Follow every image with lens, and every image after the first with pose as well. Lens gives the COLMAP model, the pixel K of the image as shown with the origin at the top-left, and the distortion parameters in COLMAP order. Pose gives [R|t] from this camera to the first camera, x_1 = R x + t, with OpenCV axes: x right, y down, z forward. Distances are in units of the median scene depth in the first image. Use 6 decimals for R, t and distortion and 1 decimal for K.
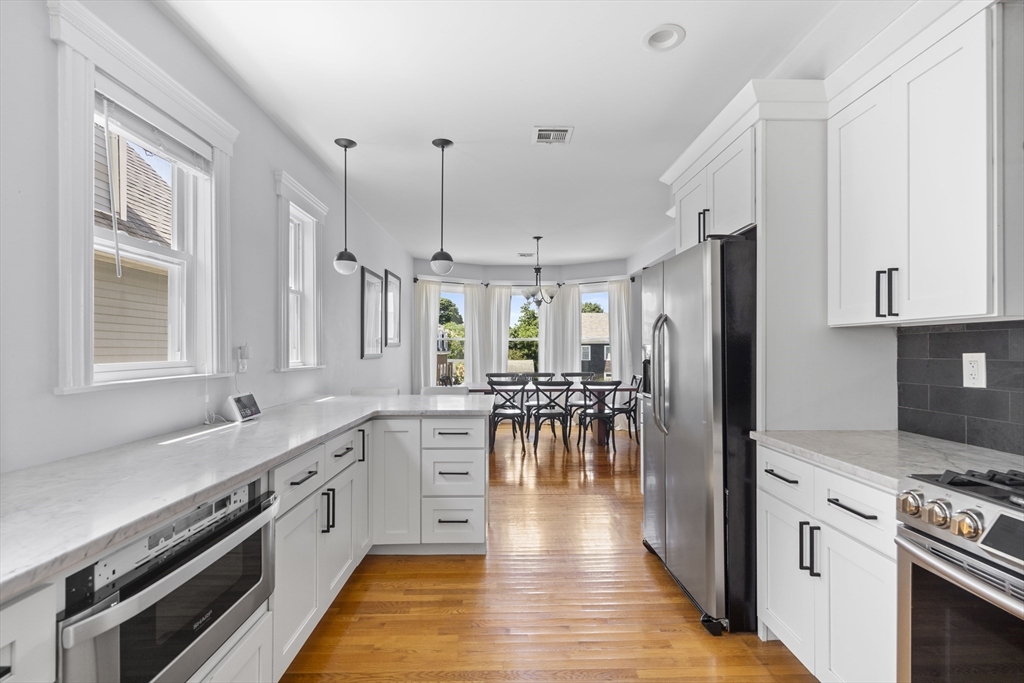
lens RADIAL K [[467.6, 0, 510.4], [0, 467.6, 343.1], [0, 0, 1]] dist [-0.007935, 0.001310]
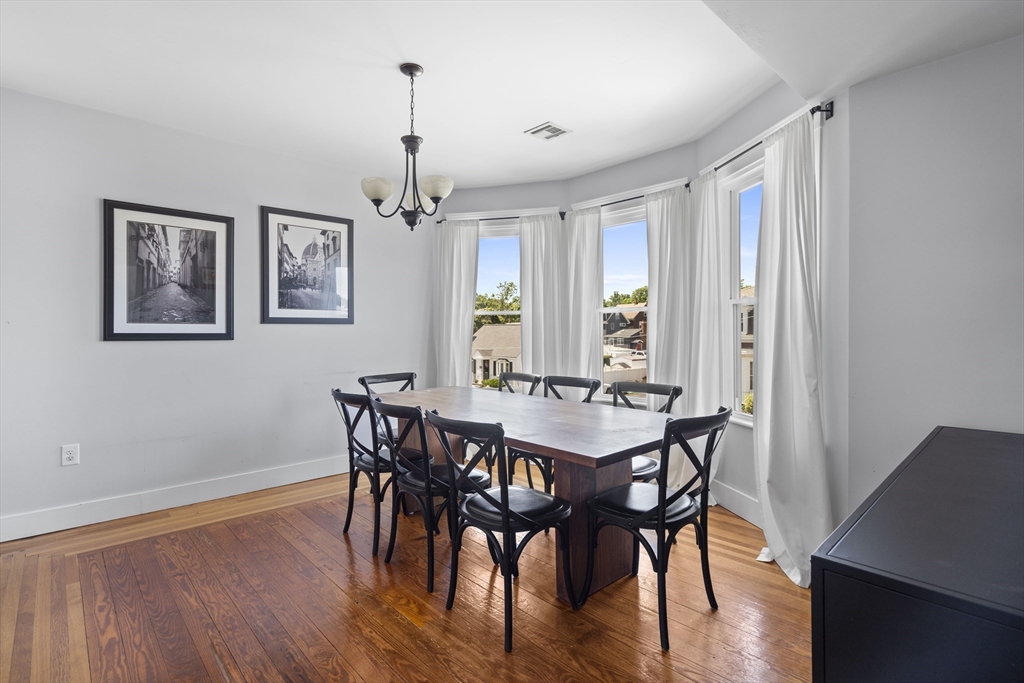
lens RADIAL K [[488.1, 0, 509.6], [0, 488.1, 332.4], [0, 0, 1]] dist [-0.001225, 0.001104]
pose [[0.667889, -0.001788, -0.744259, 0.591125], [0.007200, 0.999966, 0.004059, 0.023287], [0.744226, -0.008070, 0.667879, 0.996205]]
